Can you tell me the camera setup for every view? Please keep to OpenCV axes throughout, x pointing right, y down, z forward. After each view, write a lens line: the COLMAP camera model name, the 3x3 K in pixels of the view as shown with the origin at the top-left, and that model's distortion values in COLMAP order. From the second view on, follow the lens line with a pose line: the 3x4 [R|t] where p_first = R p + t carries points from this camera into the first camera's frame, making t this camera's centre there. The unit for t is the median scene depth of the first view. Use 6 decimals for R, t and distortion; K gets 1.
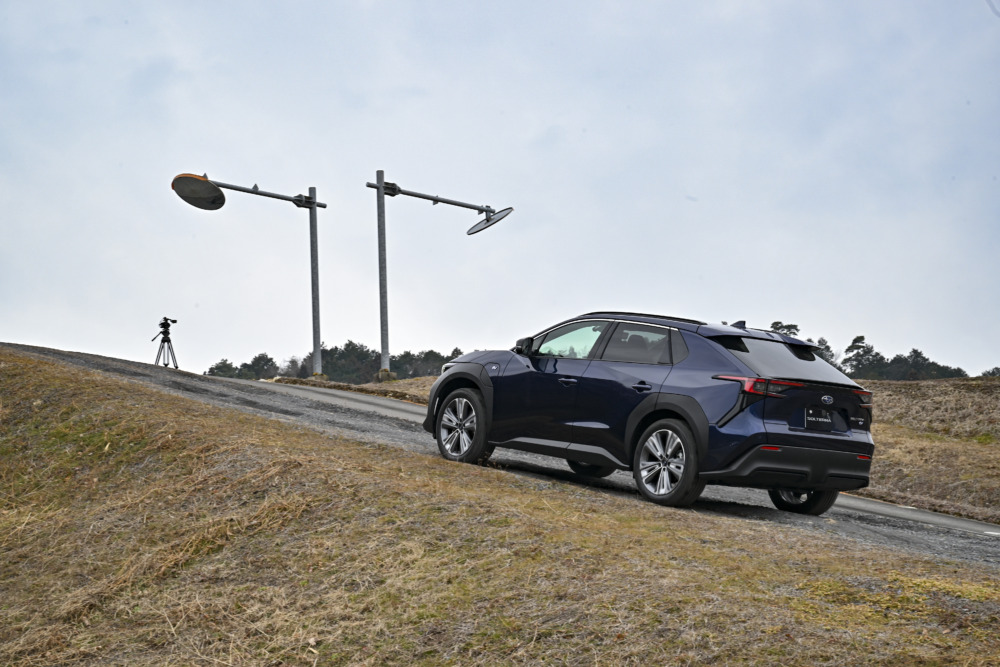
lens RADIAL K [[2124.1, 0, 481.5], [0, 2124.1, 335.3], [0, 0, 1]] dist [0.023735, -0.104325]
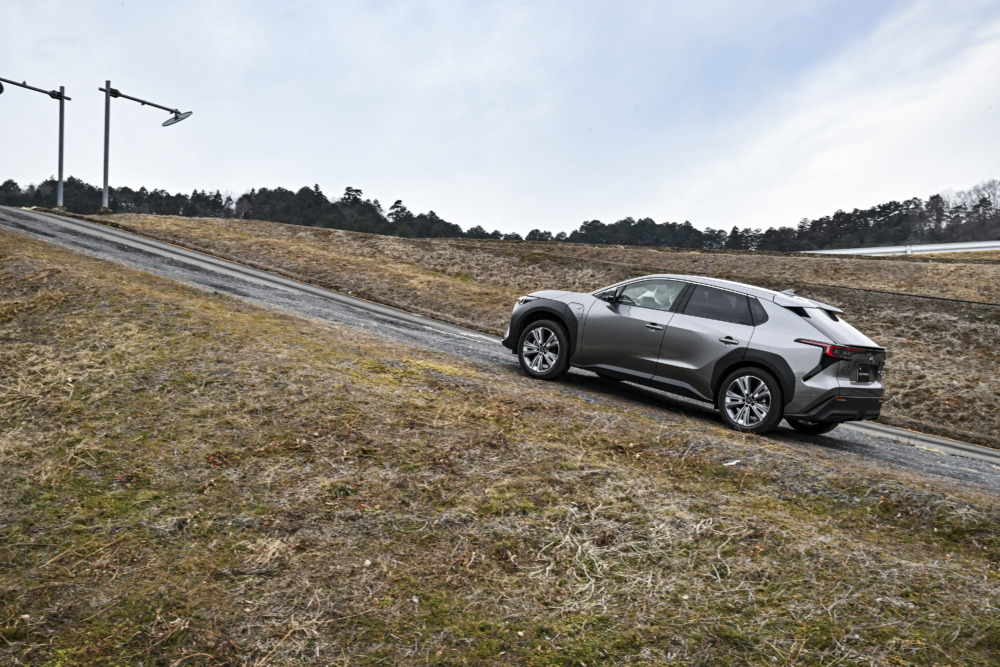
lens RADIAL K [[1329.6, 0, 487.6], [0, 1329.6, 331.6], [0, 0, 1]] dist [0.018772, -0.015638]
pose [[0.967518, 0.056182, 0.246480, -0.018593], [-0.081904, 0.992066, 0.095374, -0.021905], [-0.239166, -0.112464, 0.964444, -0.100908]]
